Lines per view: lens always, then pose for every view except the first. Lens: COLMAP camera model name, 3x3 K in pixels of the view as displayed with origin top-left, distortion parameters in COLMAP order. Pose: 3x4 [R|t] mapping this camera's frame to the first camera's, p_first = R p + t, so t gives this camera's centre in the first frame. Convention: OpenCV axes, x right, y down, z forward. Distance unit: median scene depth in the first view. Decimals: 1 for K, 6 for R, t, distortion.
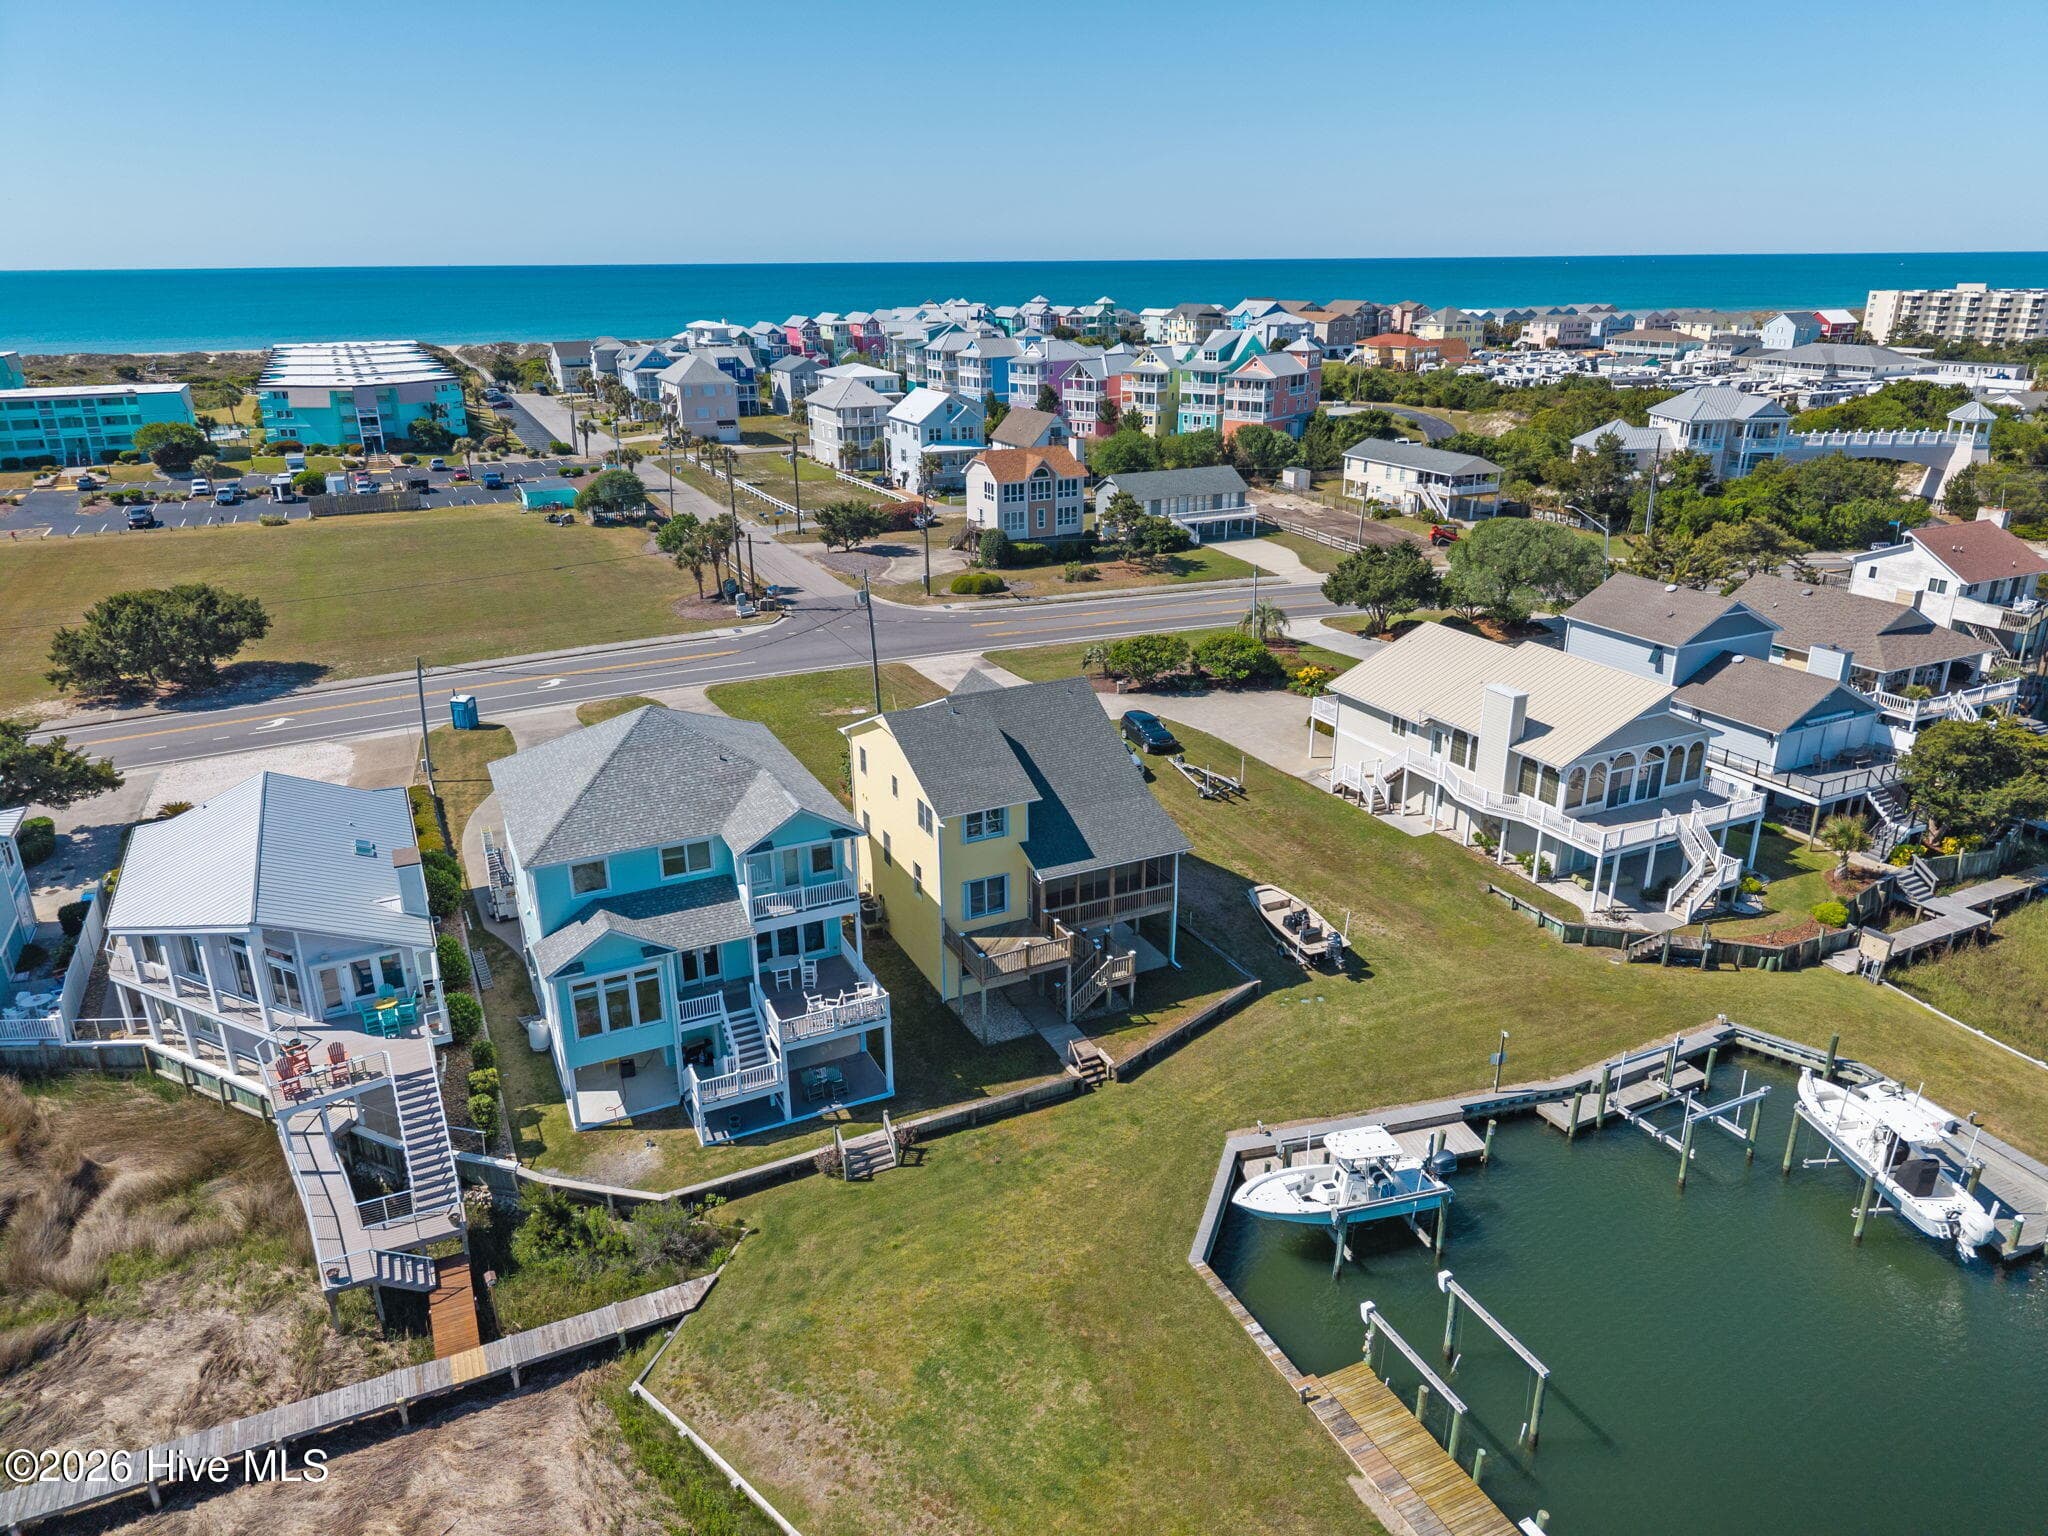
lens RADIAL K [[1379.9, 0, 1021.2], [0, 1379.9, 749.7], [0, 0, 1]] dist [0.010328, -0.011431]
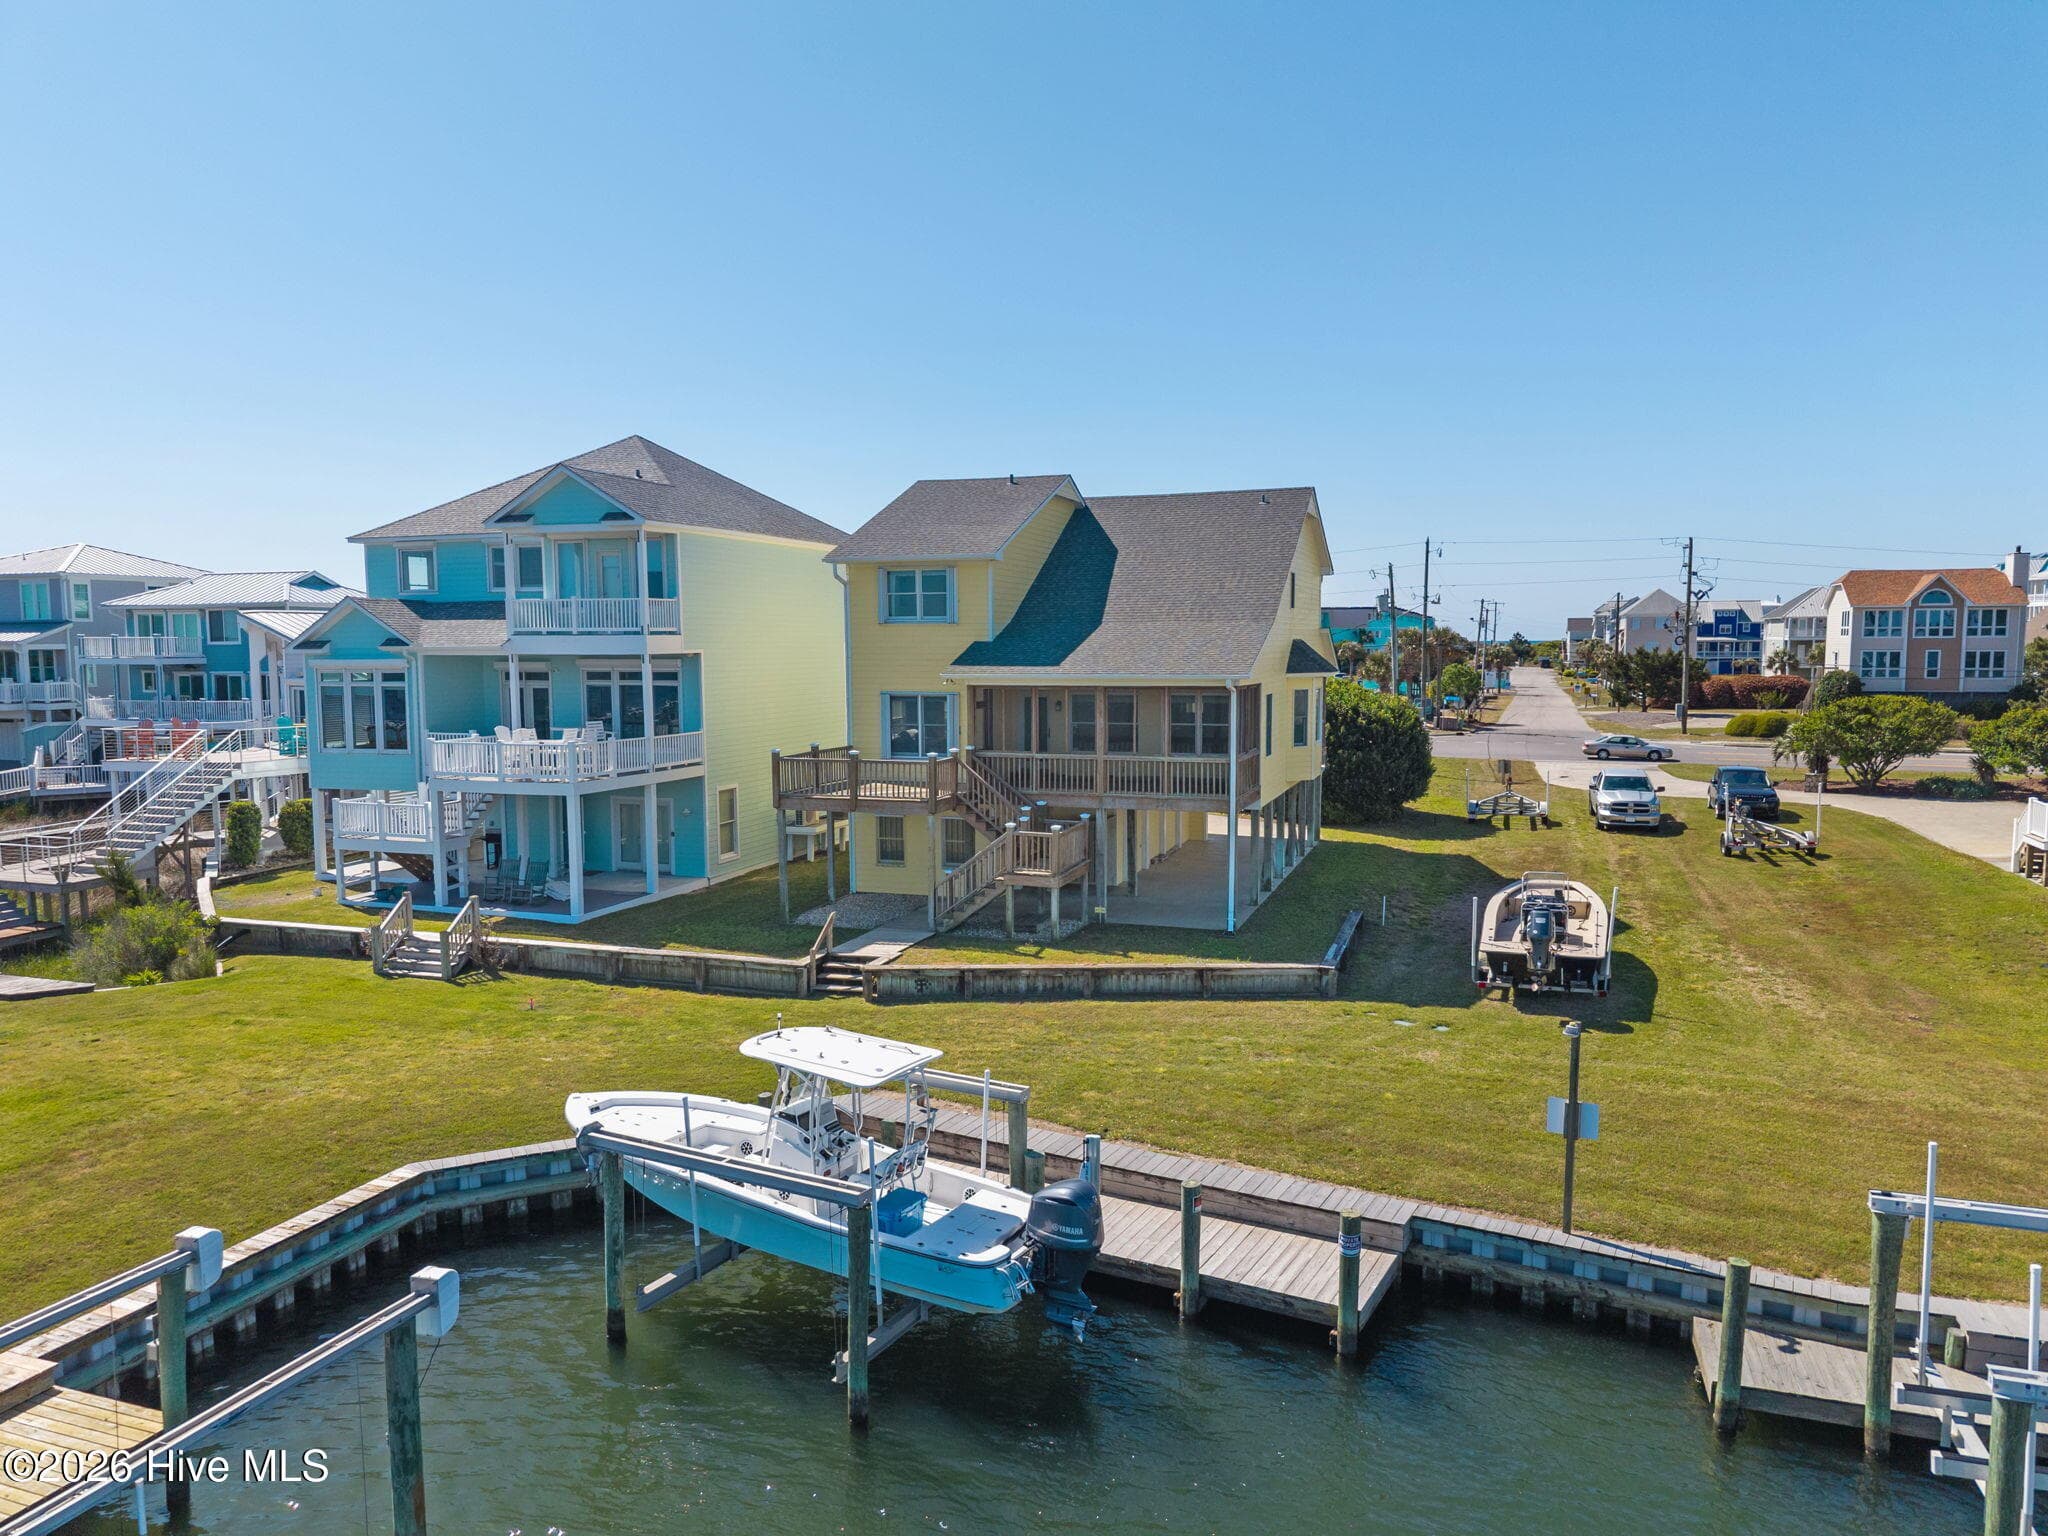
lens RADIAL K [[1379.9, 0, 1011.6], [0, 1379.9, 785.3], [0, 0, 1]] dist [0.010328, -0.011431]
pose [[0.707046, 0.072712, -0.703420, 0.420795], [-0.230466, 0.964086, -0.131997, 0.195102], [0.668559, 0.255442, 0.698411, 0.583774]]
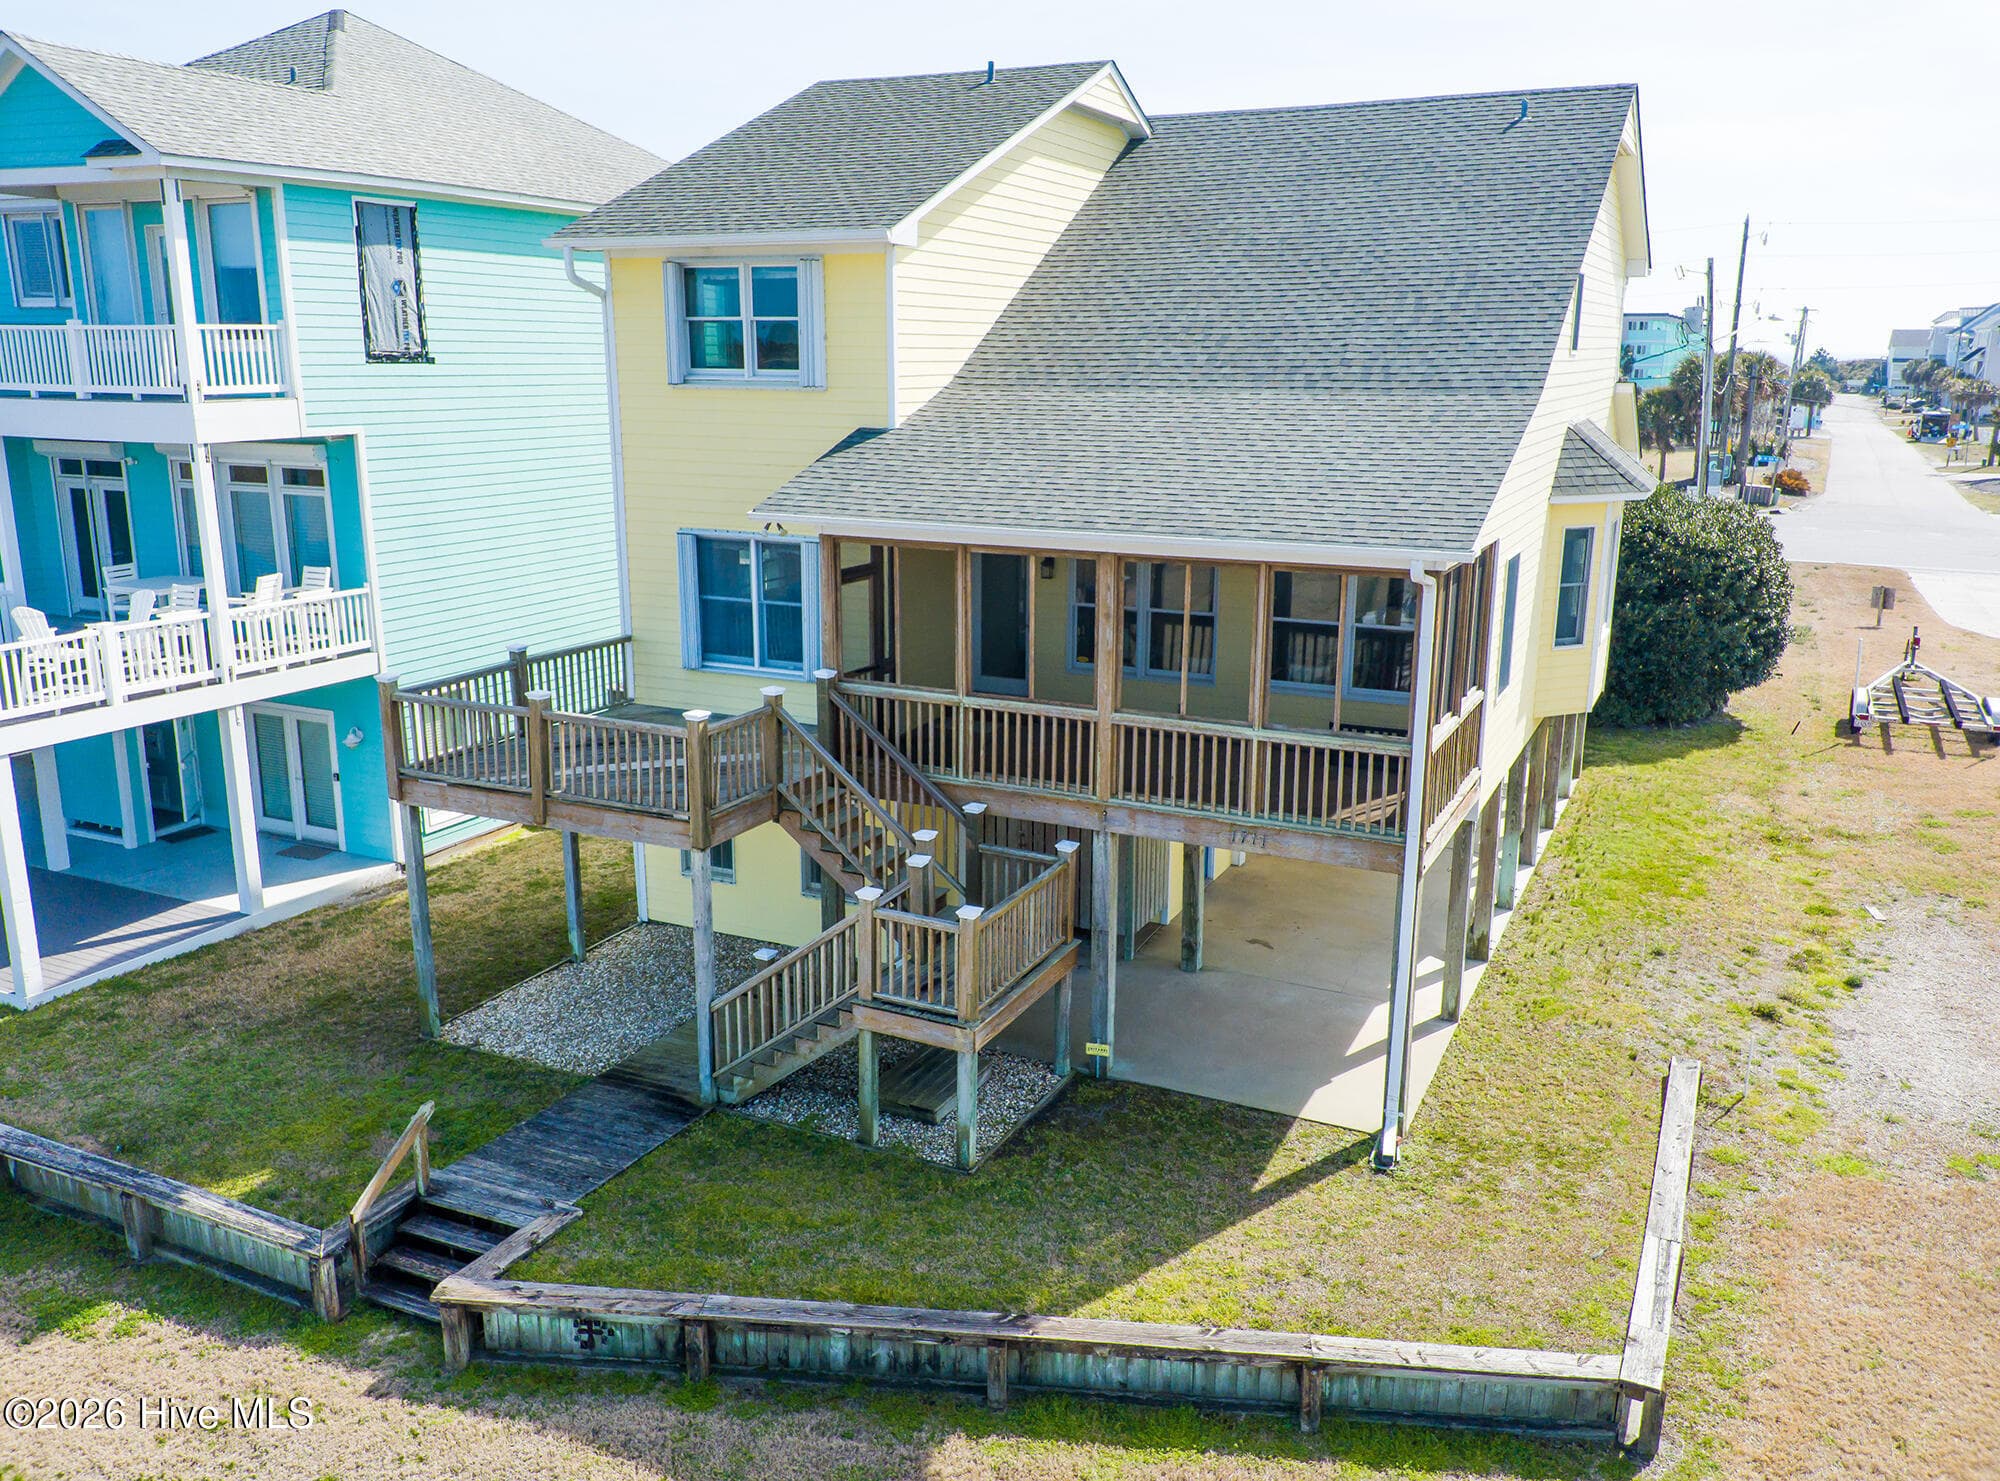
lens RADIAL K [[1556.0, 0, 1002.1], [0, 1556.0, 733.7], [0, 0, 1]] dist [0.058605, -0.082902]
pose [[0.625048, 0.191134, -0.756824, 0.254628], [-0.262464, 0.964569, 0.026835, 0.105506], [0.735138, 0.181866, 0.653068, 0.796212]]
